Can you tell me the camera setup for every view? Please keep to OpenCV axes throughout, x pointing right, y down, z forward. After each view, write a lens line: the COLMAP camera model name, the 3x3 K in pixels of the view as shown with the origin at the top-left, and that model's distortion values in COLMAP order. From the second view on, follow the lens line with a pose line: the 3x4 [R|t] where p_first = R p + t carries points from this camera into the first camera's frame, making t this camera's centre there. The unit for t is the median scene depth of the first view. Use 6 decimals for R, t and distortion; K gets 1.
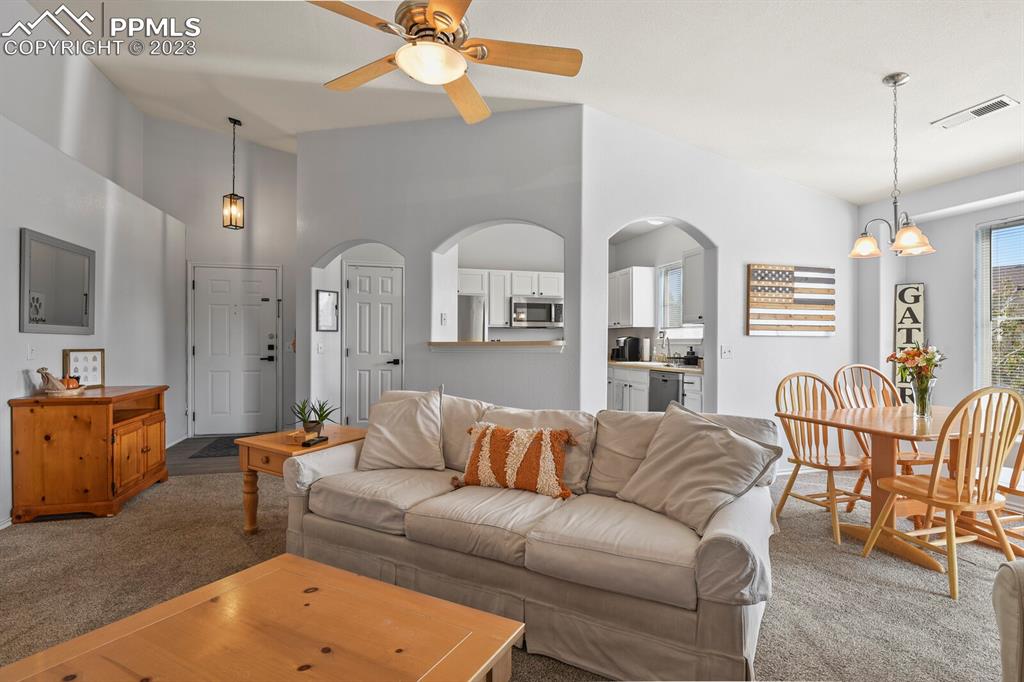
lens RADIAL K [[498.5, 0, 510.7], [0, 498.5, 343.5], [0, 0, 1]] dist [-0.013078, -0.002290]
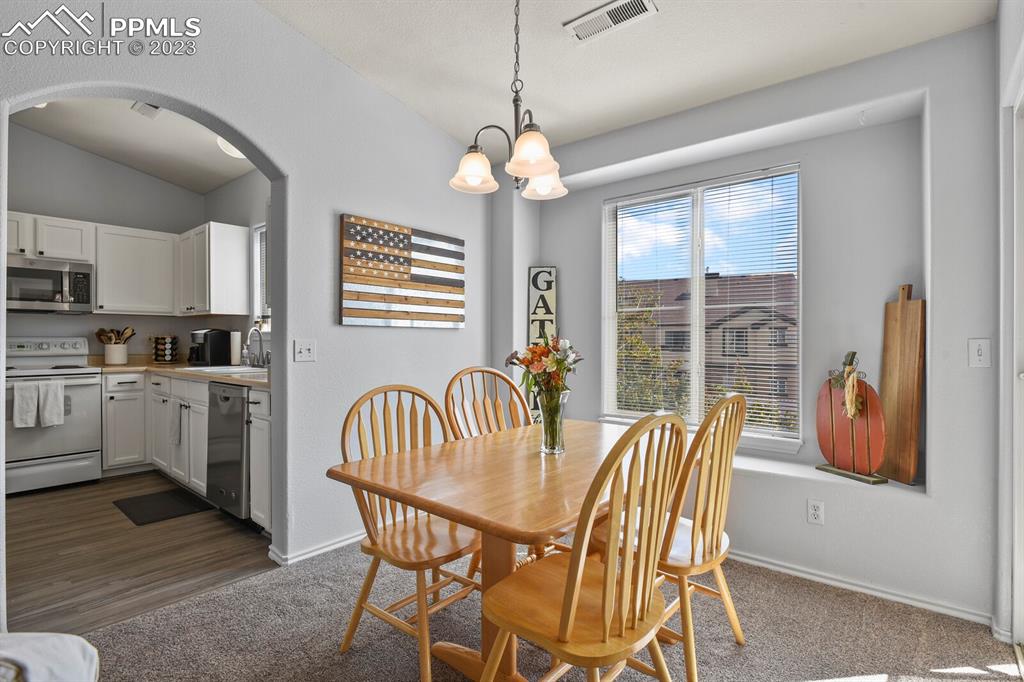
lens RADIAL K [[498.5, 0, 518.3], [0, 498.5, 342.9], [0, 0, 1]] dist [-0.013078, -0.002290]
pose [[0.815351, -0.003677, 0.578955, 0.286394], [0.001498, 0.999990, 0.004241, 0.004631], [-0.578965, -0.002590, 0.815349, 0.336347]]
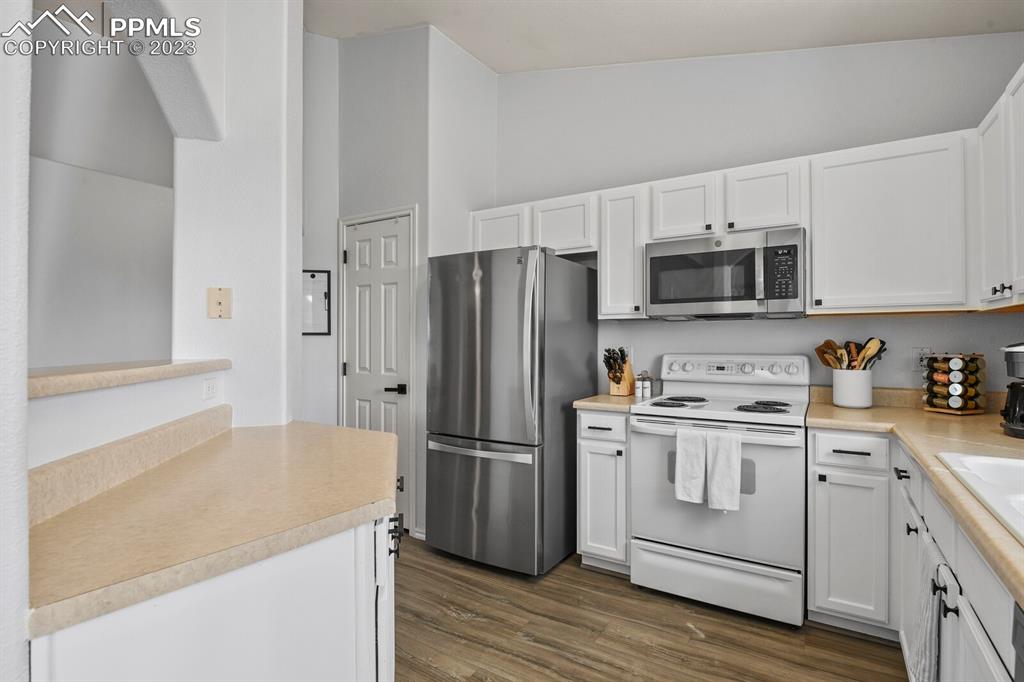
lens RADIAL K [[498.5, 0, 511.8], [0, 498.5, 338.1], [0, 0, 1]] dist [-0.013078, -0.002290]
pose [[0.685126, -0.007170, -0.728389, 0.342798], [-0.000063, 0.999951, -0.009902, -0.018731], [0.728424, 0.006830, 0.685092, 0.983867]]
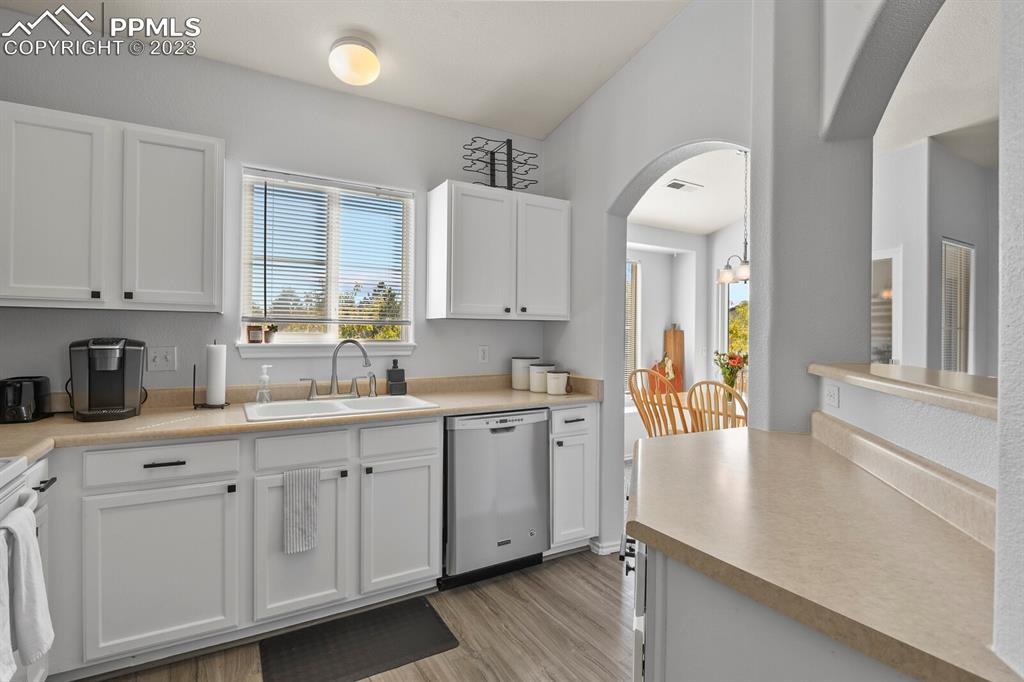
lens RADIAL K [[498.5, 0, 532.5], [0, 498.5, 327.1], [0, 0, 1]] dist [-0.013078, -0.002290]
pose [[-0.280997, 0.015429, 0.959585, -0.217189], [-0.002092, 0.999859, -0.016689, -0.025328], [-0.959706, -0.006697, -0.280925, 1.276597]]
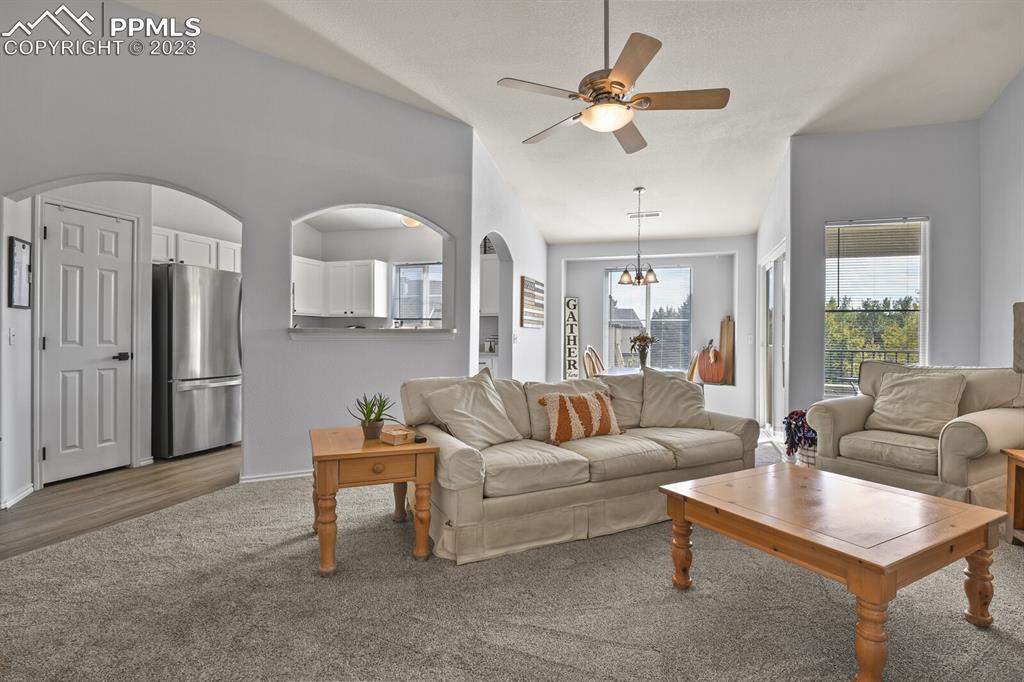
lens RADIAL K [[498.5, 0, 522.1], [0, 498.5, 341.1], [0, 0, 1]] dist [-0.013078, -0.002290]
pose [[0.544192, -0.007486, 0.838927, -0.691572], [-0.004830, 0.999916, 0.012056, 0.006675], [-0.838946, -0.010613, 0.544110, 0.228967]]
